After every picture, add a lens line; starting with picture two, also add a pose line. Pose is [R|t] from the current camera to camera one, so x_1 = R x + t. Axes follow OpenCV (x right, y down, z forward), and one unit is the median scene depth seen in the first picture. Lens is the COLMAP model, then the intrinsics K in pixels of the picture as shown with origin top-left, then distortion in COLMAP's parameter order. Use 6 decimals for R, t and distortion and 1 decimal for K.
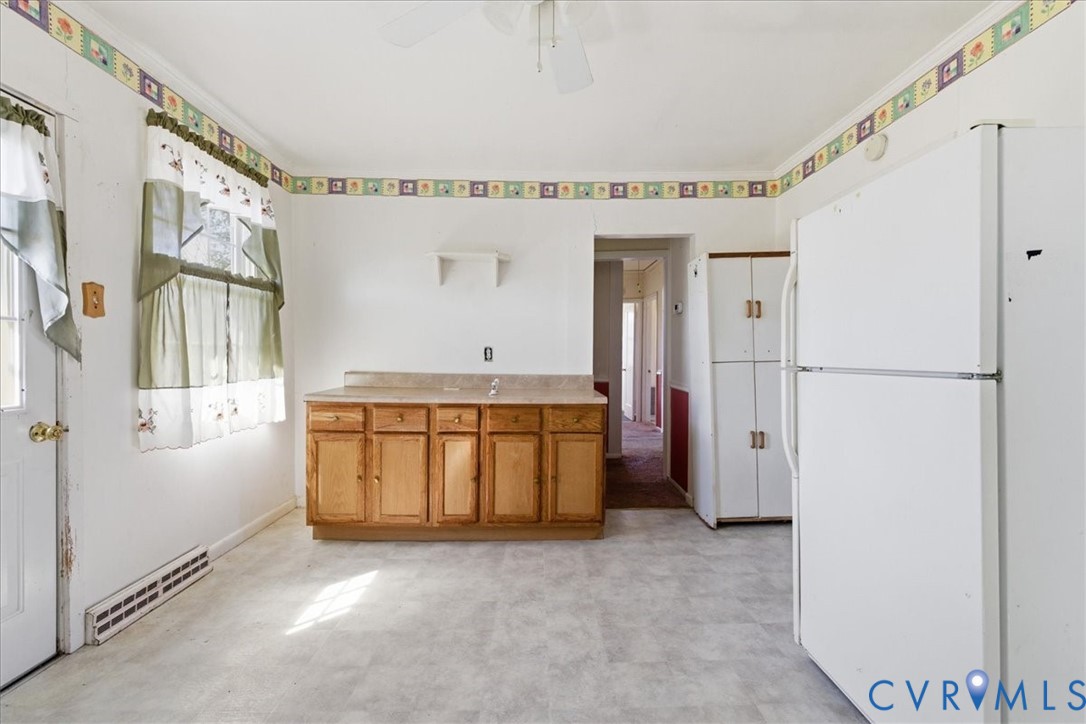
lens RADIAL K [[457.7, 0, 540.7], [0, 457.7, 358.8], [0, 0, 1]] dist [0.001635, 0.000180]
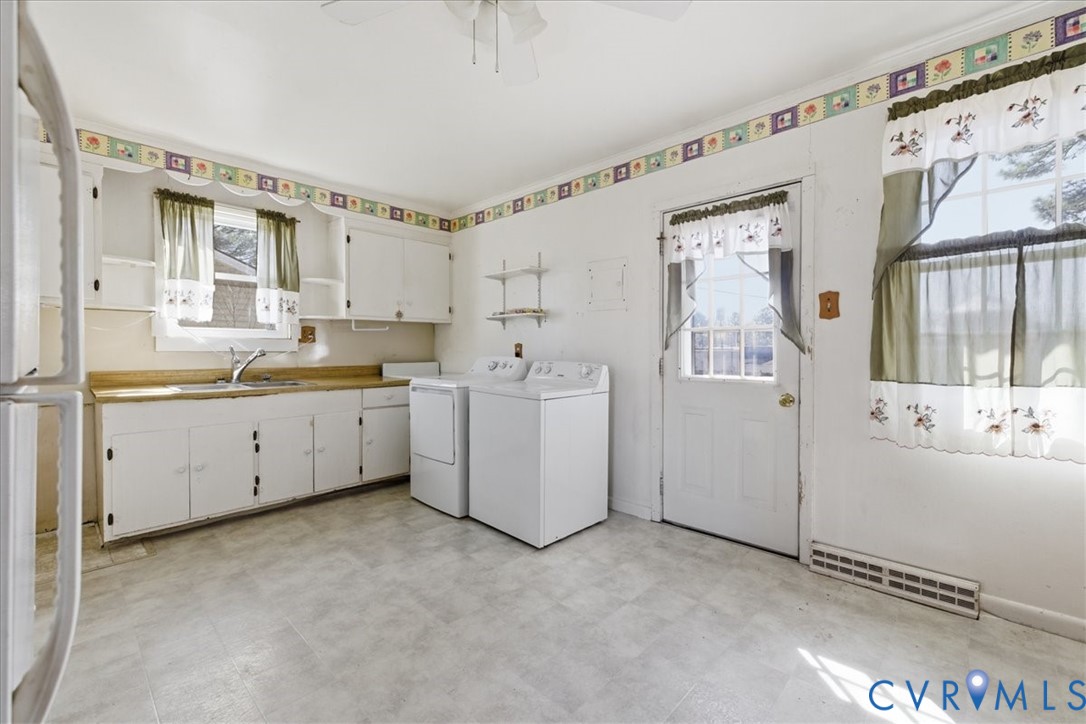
lens RADIAL K [[457.7, 0, 540.7], [0, 457.7, 358.8], [0, 0, 1]] dist [0.001635, 0.000180]
pose [[-0.700926, 0.009053, -0.713176, 0.434711], [-0.002903, 0.999875, 0.015545, 0.001042], [0.713228, 0.012966, -0.700812, 1.178699]]
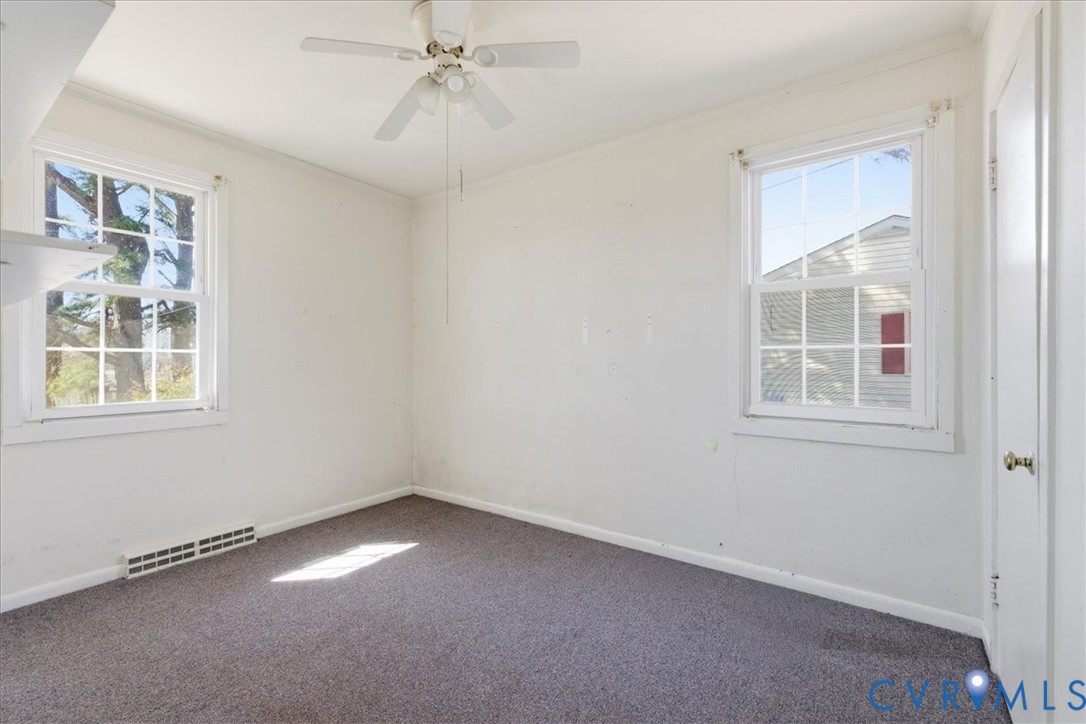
lens RADIAL K [[466.3, 0, 543.0], [0, 466.3, 362.0], [0, 0, 1]] dist [0.000355, 0.000128]
pose [[0.804368, 0.003956, -0.594118, 0.697798], [-0.006305, 0.999978, -0.001878, -0.015280], [0.594098, 0.005256, 0.804376, 0.541627]]
